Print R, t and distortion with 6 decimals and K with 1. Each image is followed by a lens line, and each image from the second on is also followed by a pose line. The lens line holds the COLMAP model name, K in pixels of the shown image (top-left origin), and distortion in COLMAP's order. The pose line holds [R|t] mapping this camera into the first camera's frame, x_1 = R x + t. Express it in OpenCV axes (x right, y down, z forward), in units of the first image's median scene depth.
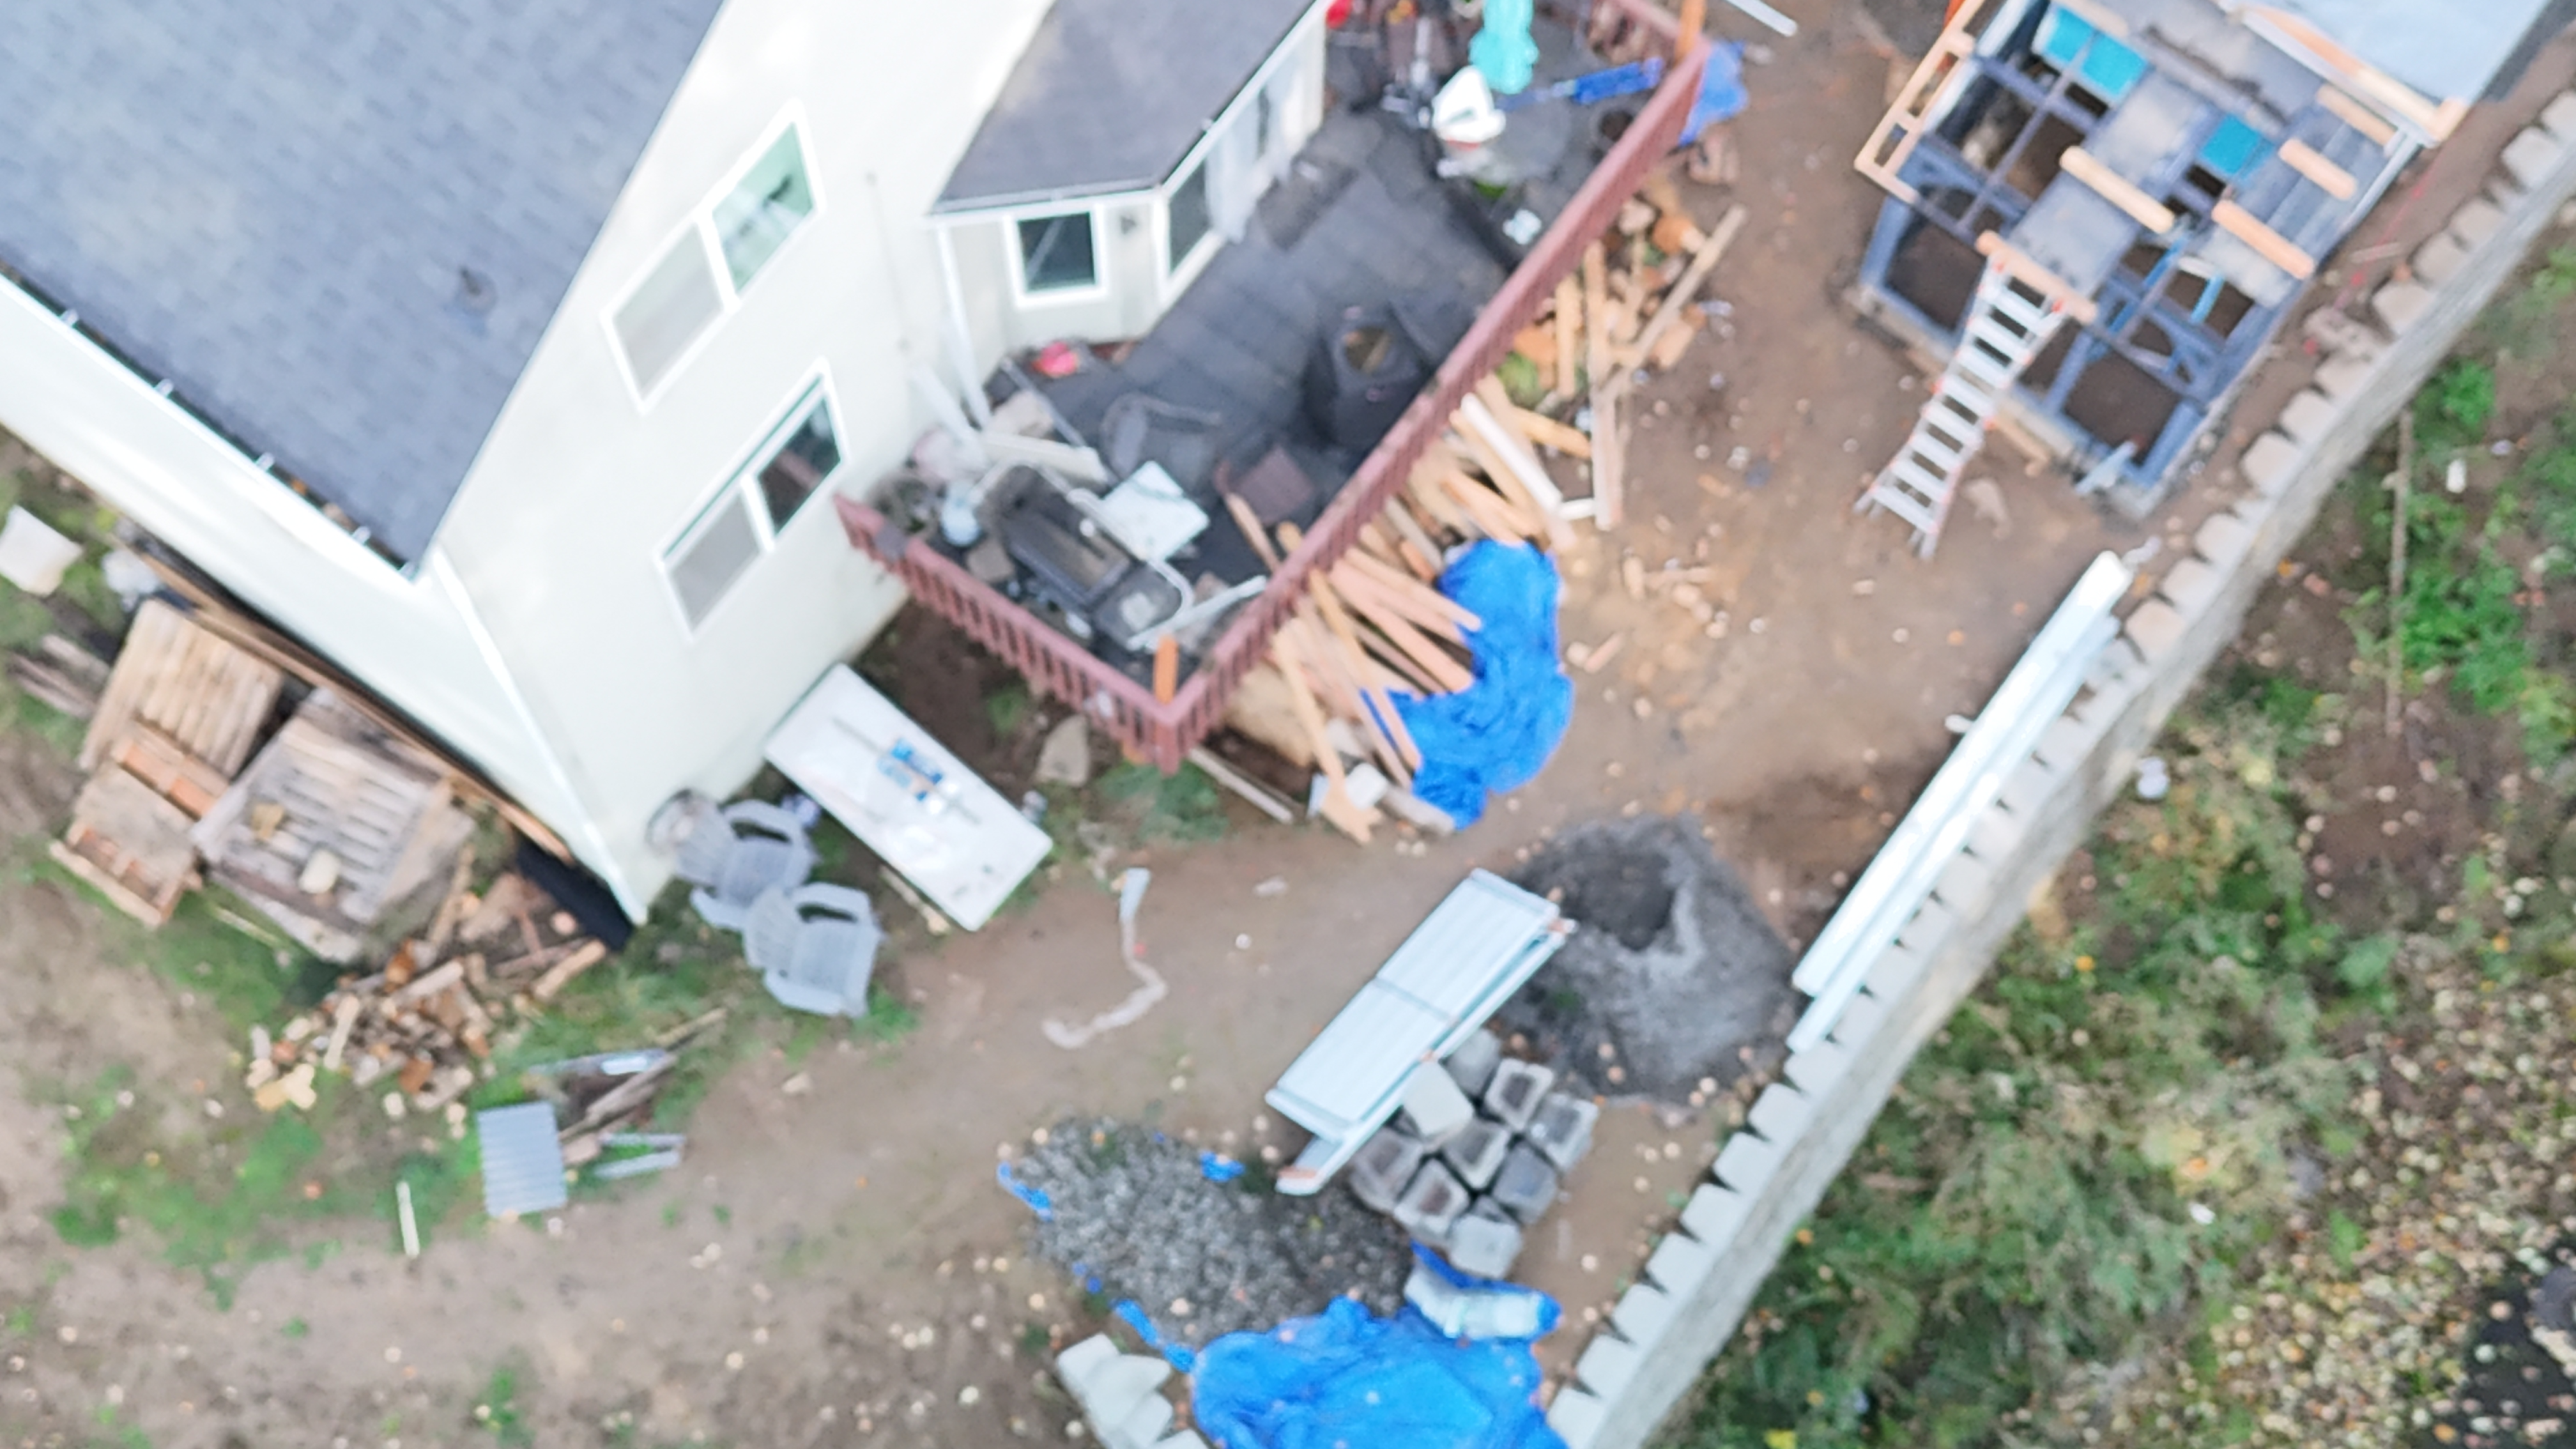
lens RADIAL K [[3855.8, 0, 1285.2], [0, 3855.8, 711.5], [0, 0, 1]] dist [0.233112, -0.896927]
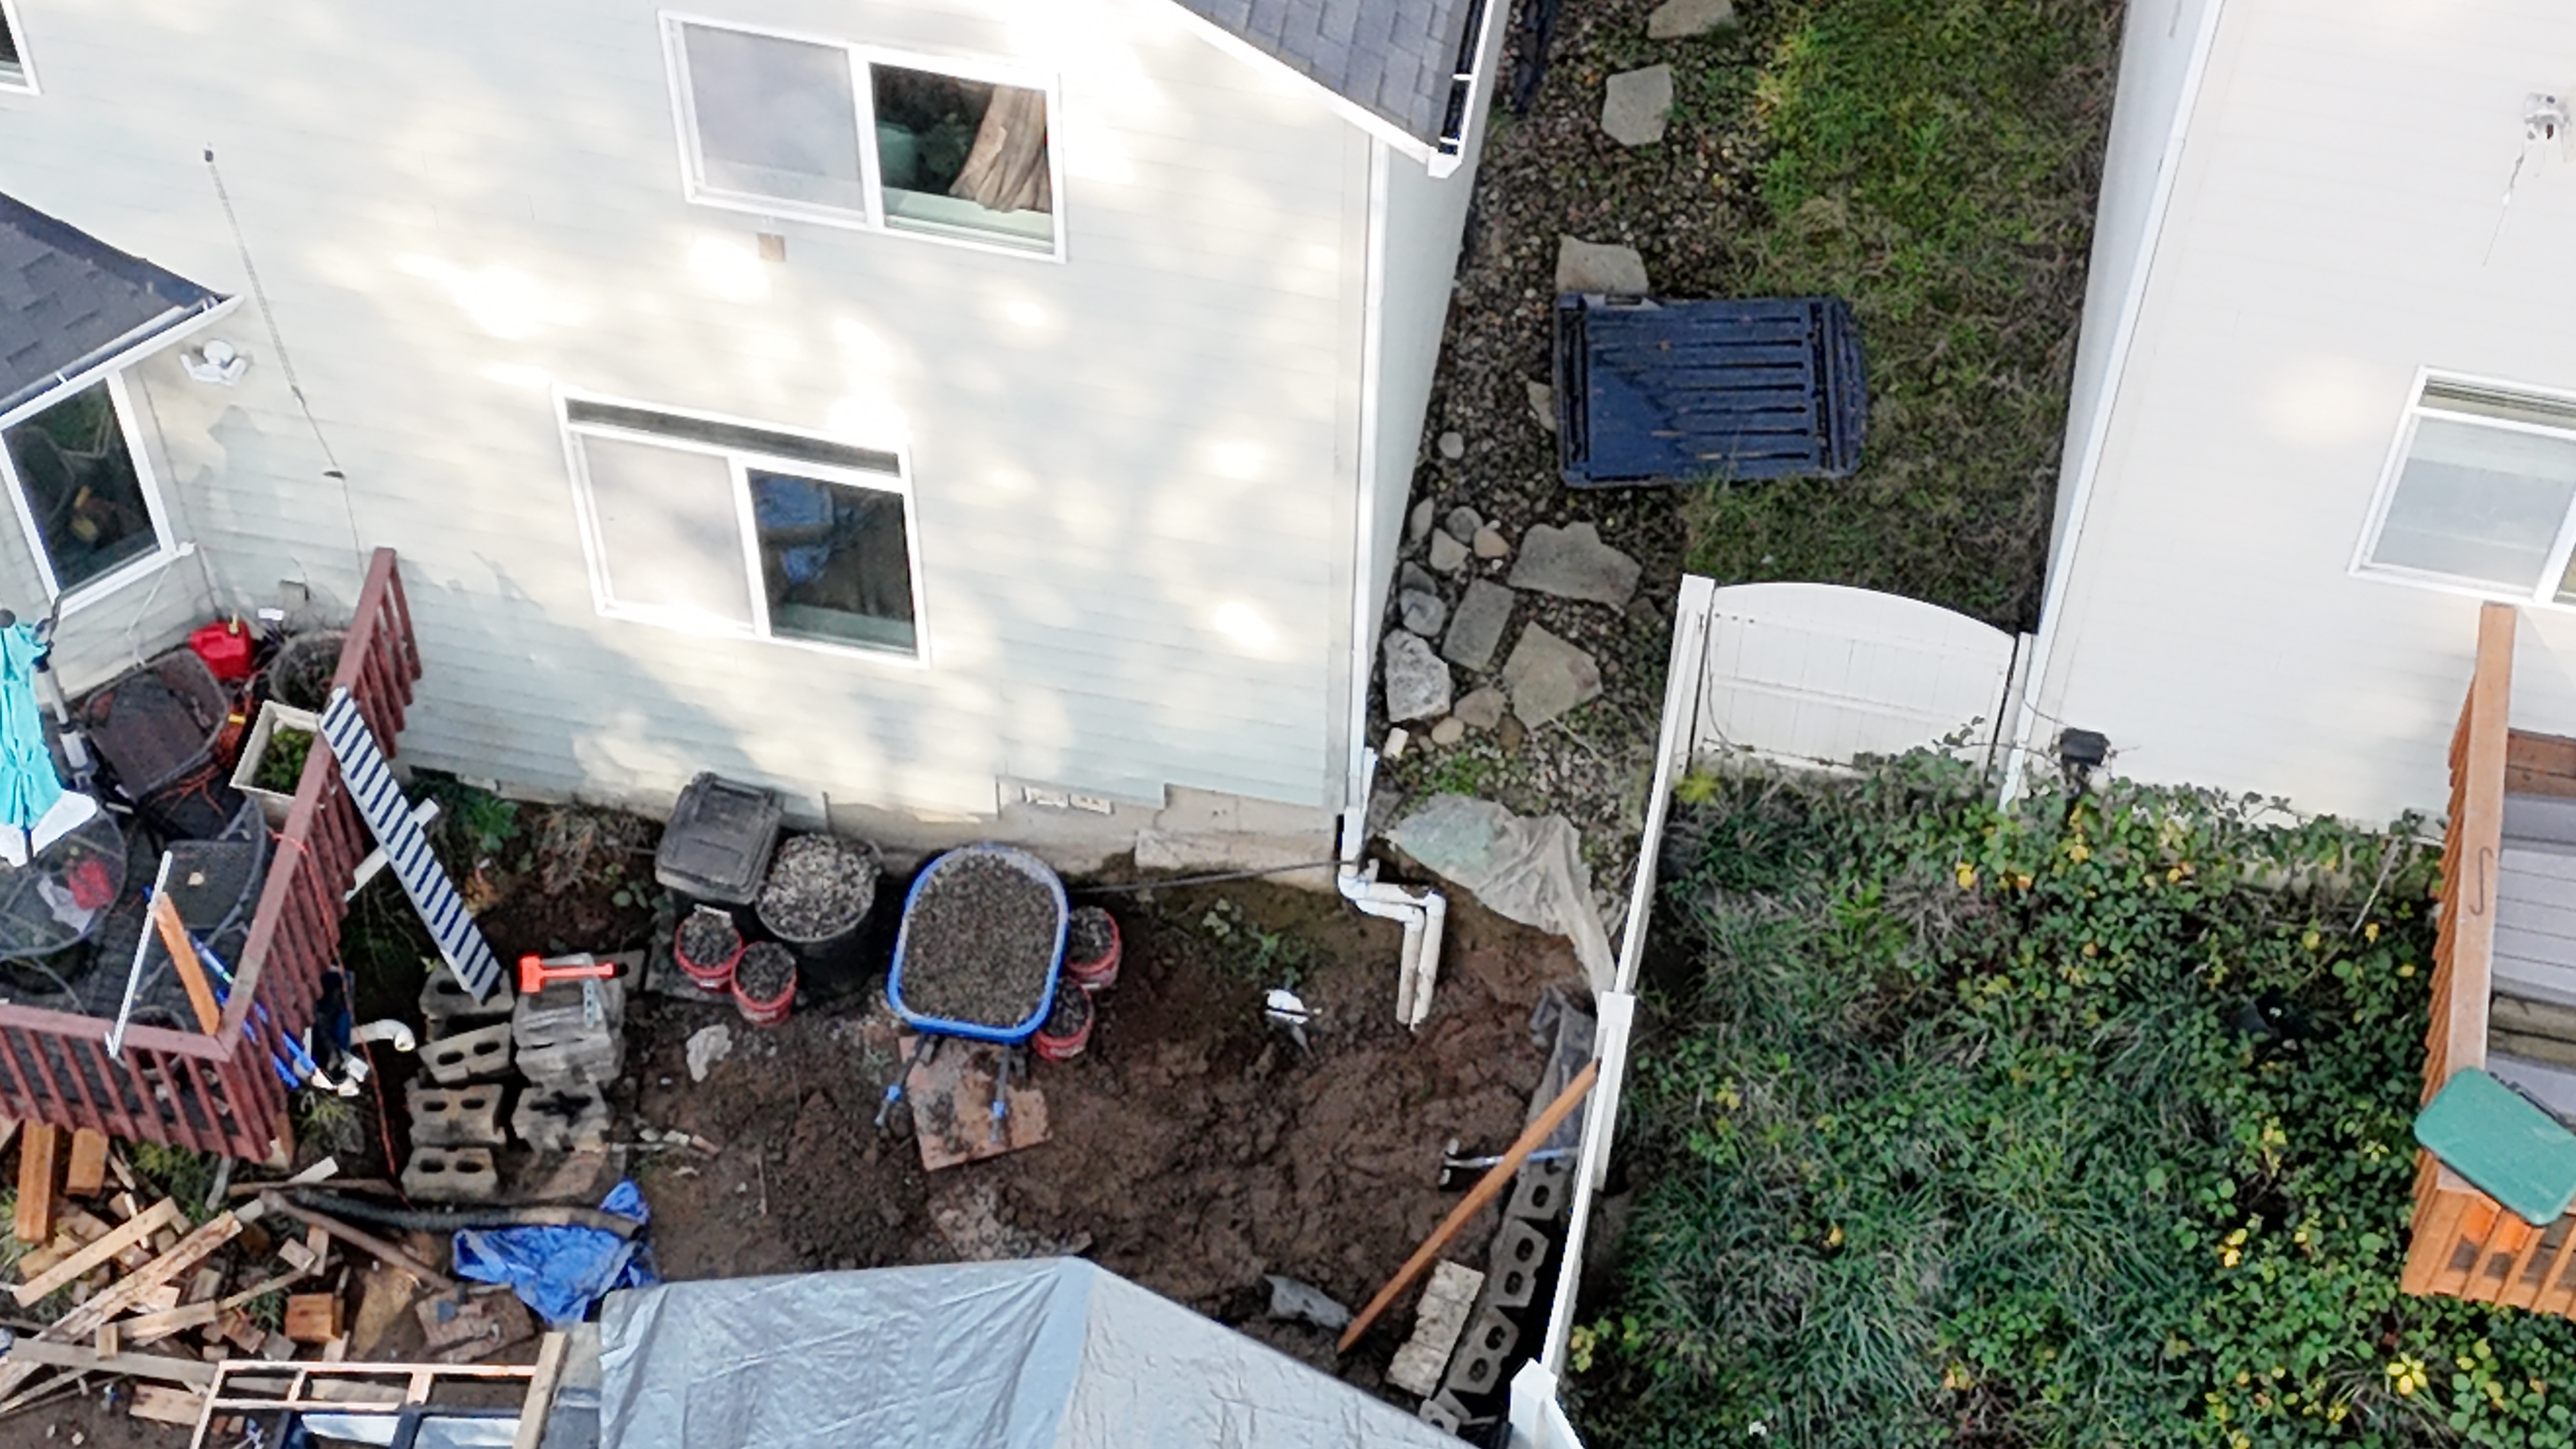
lens RADIAL K [[5451.2, 0, 1280.3], [0, 5451.2, 702.7], [0, 0, 1]] dist [0.287780, -1.500993]
pose [[0.443615, 0.771507, -0.456051, 0.544717], [-0.849948, 0.523559, 0.058940, -0.391620], [0.284242, 0.361473, 0.888000, 0.185035]]
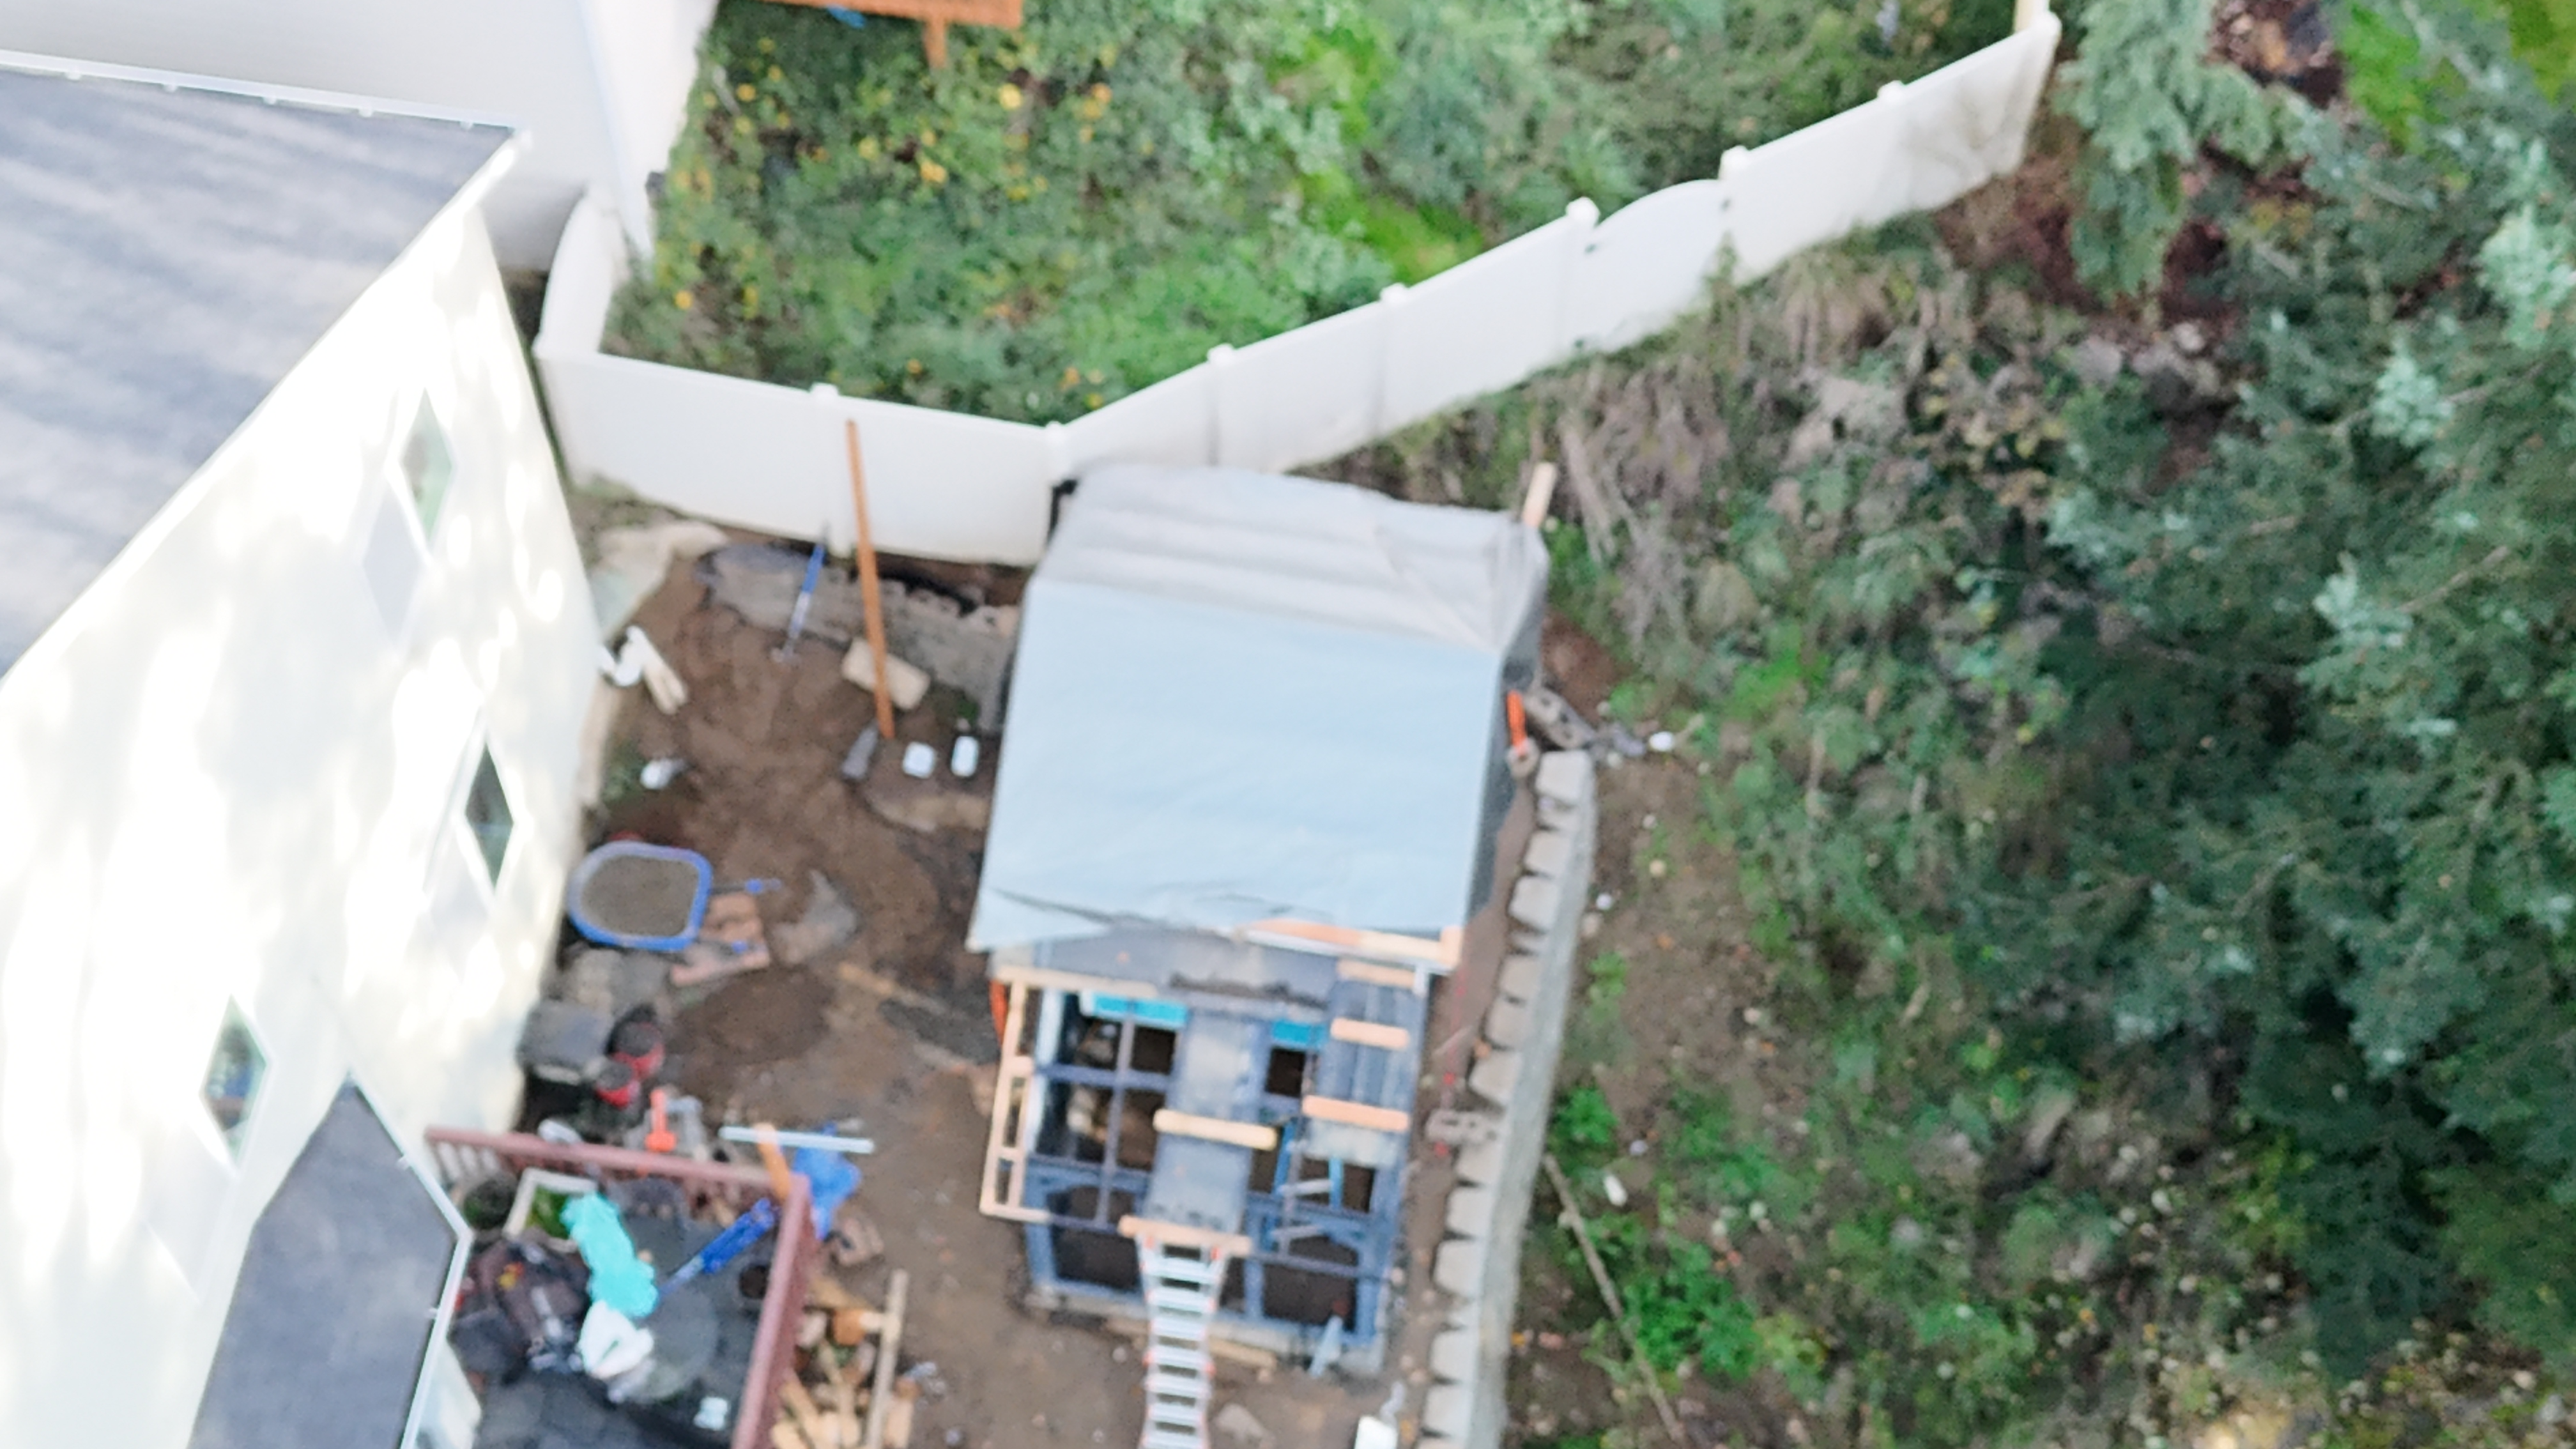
lens RADIAL K [[3855.8, 0, 1285.2], [0, 3855.8, 711.5], [0, 0, 1]] dist [0.233112, -0.896927]
pose [[0.879072, -0.417074, 0.230827, 0.033492], [0.453659, 0.880669, -0.136441, -0.077913], [-0.146376, 0.224658, 0.963381, -0.038114]]
